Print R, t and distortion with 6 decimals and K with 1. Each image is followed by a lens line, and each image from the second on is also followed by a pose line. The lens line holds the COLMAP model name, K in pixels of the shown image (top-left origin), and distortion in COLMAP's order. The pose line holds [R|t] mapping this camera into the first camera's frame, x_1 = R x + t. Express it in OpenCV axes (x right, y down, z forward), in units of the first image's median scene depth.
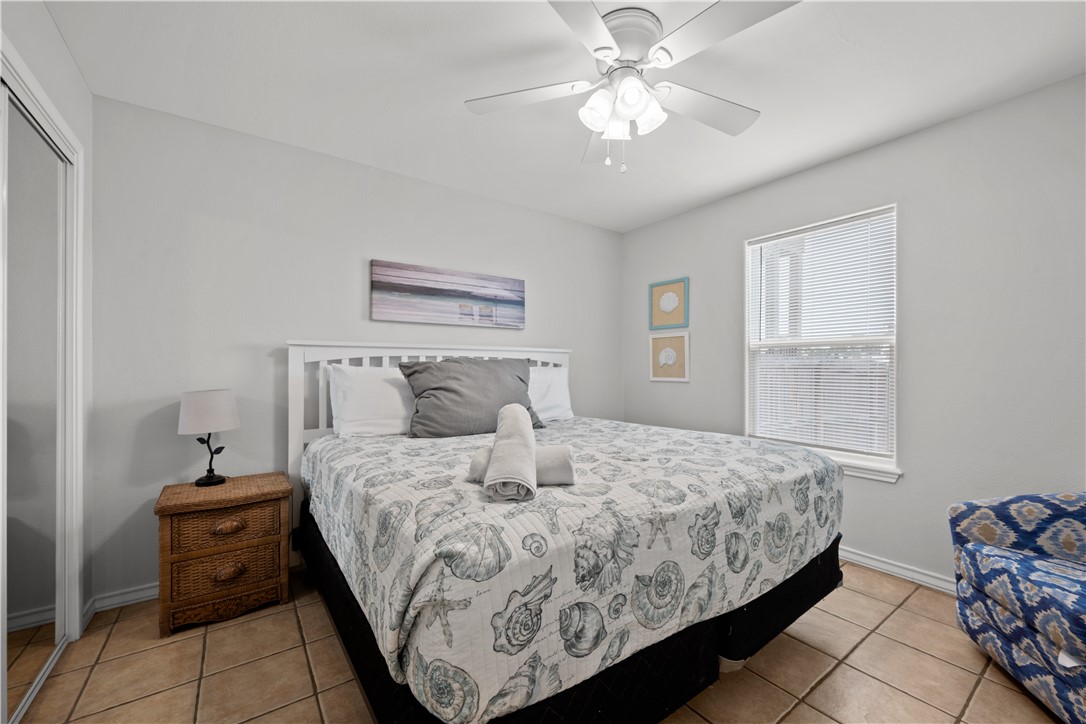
lens RADIAL K [[431.2, 0, 551.5], [0, 431.2, 366.1], [0, 0, 1]] dist [0.000772, -0.000673]
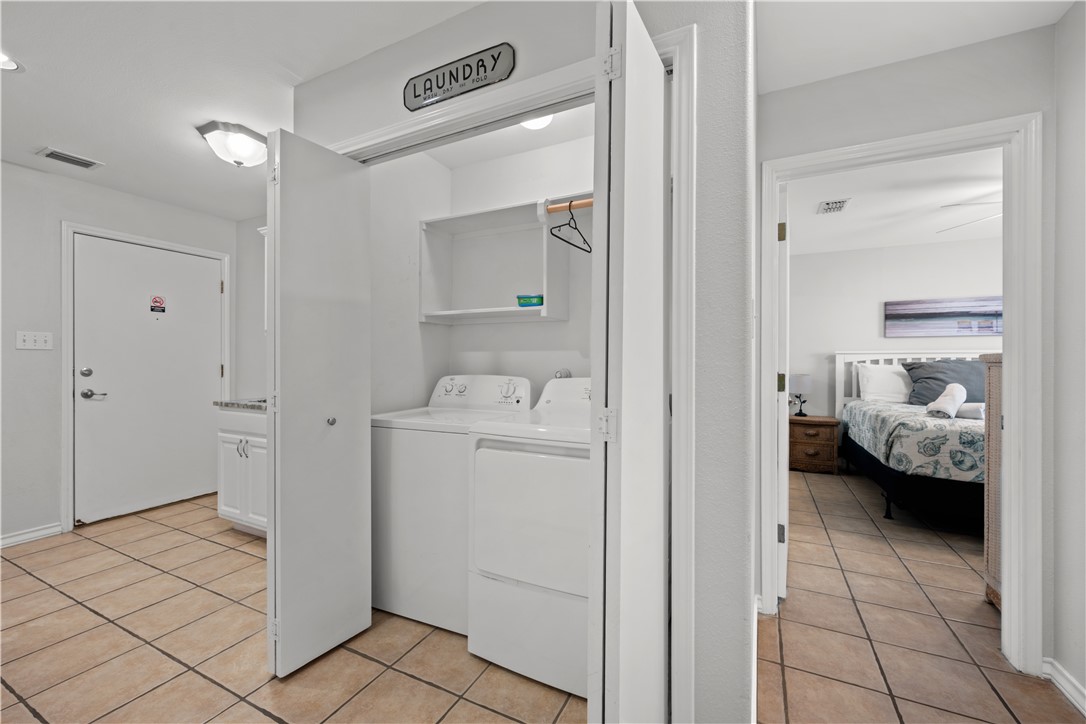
lens RADIAL K [[431.2, 0, 548.2], [0, 431.2, 361.6], [0, 0, 1]] dist [0.000772, -0.000673]
pose [[0.467838, 0.003002, -0.883809, 0.554316], [-0.001678, 0.999995, 0.002508, -0.015473], [0.883813, 0.000310, 0.467841, -1.160059]]
